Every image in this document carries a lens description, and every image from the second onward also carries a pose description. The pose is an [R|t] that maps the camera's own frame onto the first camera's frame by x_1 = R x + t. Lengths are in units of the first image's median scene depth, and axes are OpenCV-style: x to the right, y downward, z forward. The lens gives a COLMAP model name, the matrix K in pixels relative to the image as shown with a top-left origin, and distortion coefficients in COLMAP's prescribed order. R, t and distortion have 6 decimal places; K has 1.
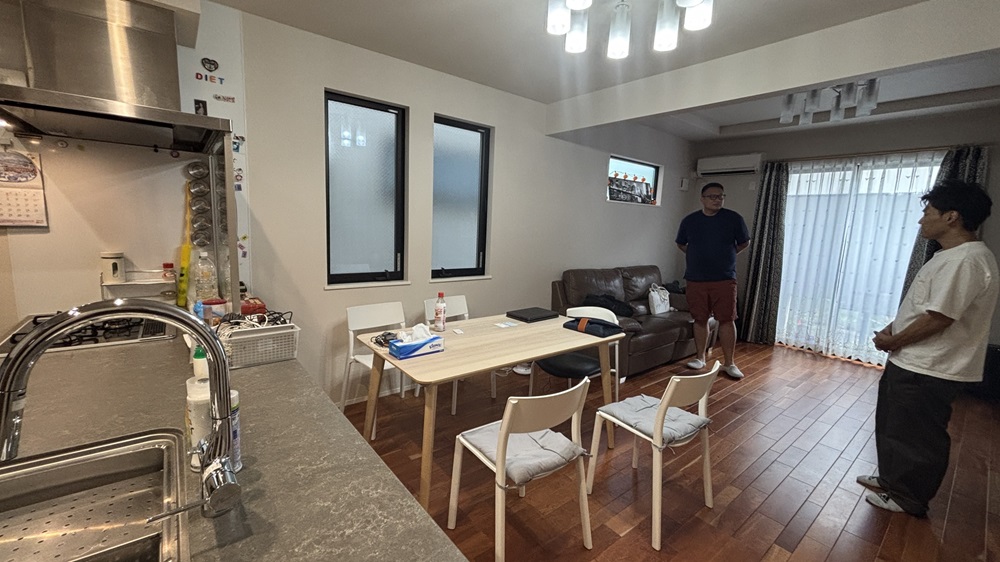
lens RADIAL K [[404.9, 0, 494.9], [0, 404.9, 280.4], [0, 0, 1]] dist [0.001040, 0.000020]
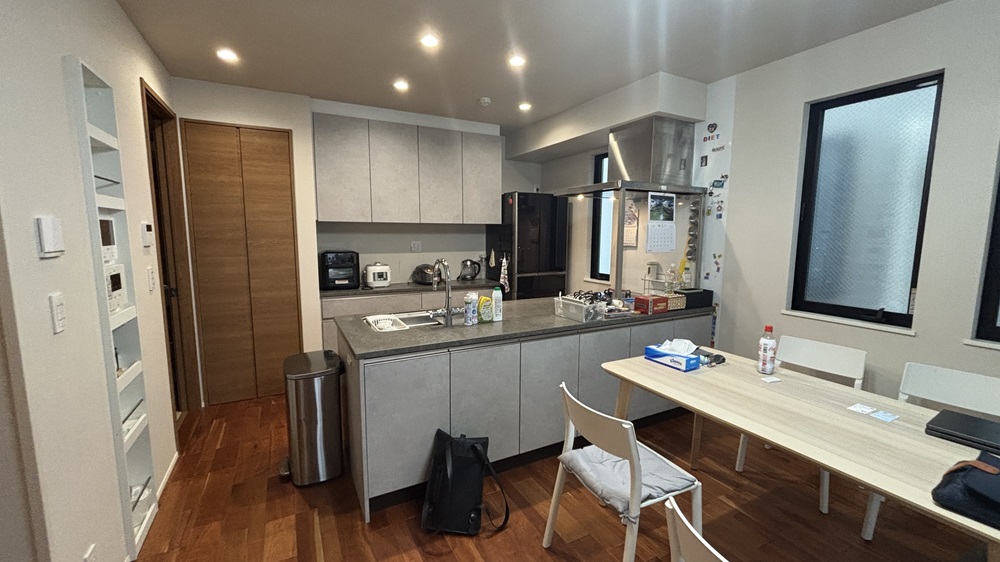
lens RADIAL K [[404.9, 0, 499.9], [0, 404.9, 279.6], [0, 0, 1]] dist [0.001040, 0.000020]
pose [[-0.180468, 0.074447, -0.980759, 0.727339], [-0.152640, 0.982931, 0.102699, -0.060589], [0.971665, 0.168237, -0.166024, 0.576074]]
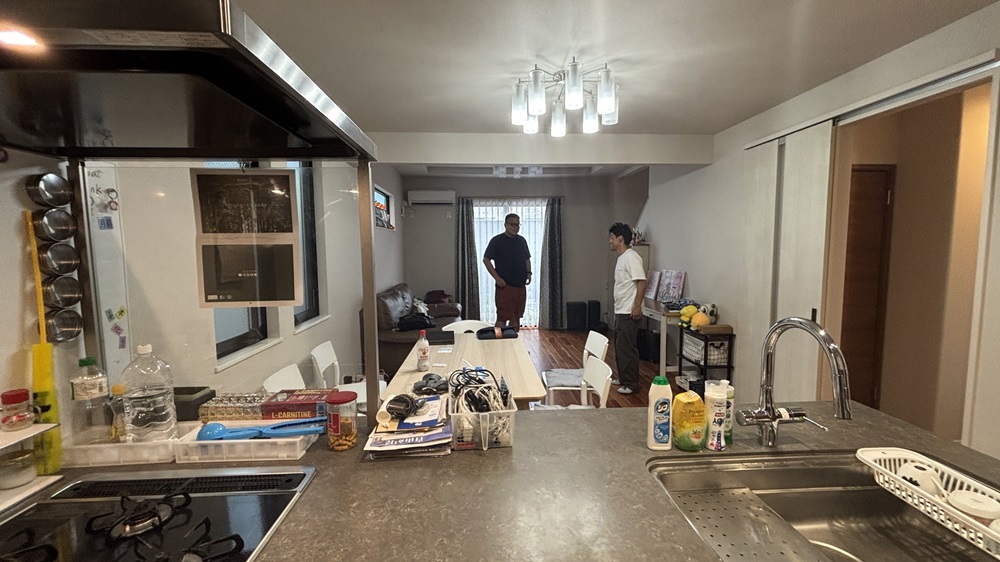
lens RADIAL K [[404.9, 0, 502.0], [0, 404.9, 281.0], [0, 0, 1]] dist [0.001040, 0.000020]
pose [[0.573556, -0.116037, 0.810906, -0.776145], [0.148993, 0.988182, 0.036022, -0.091622], [-0.805503, 0.100159, 0.584066, 0.256515]]
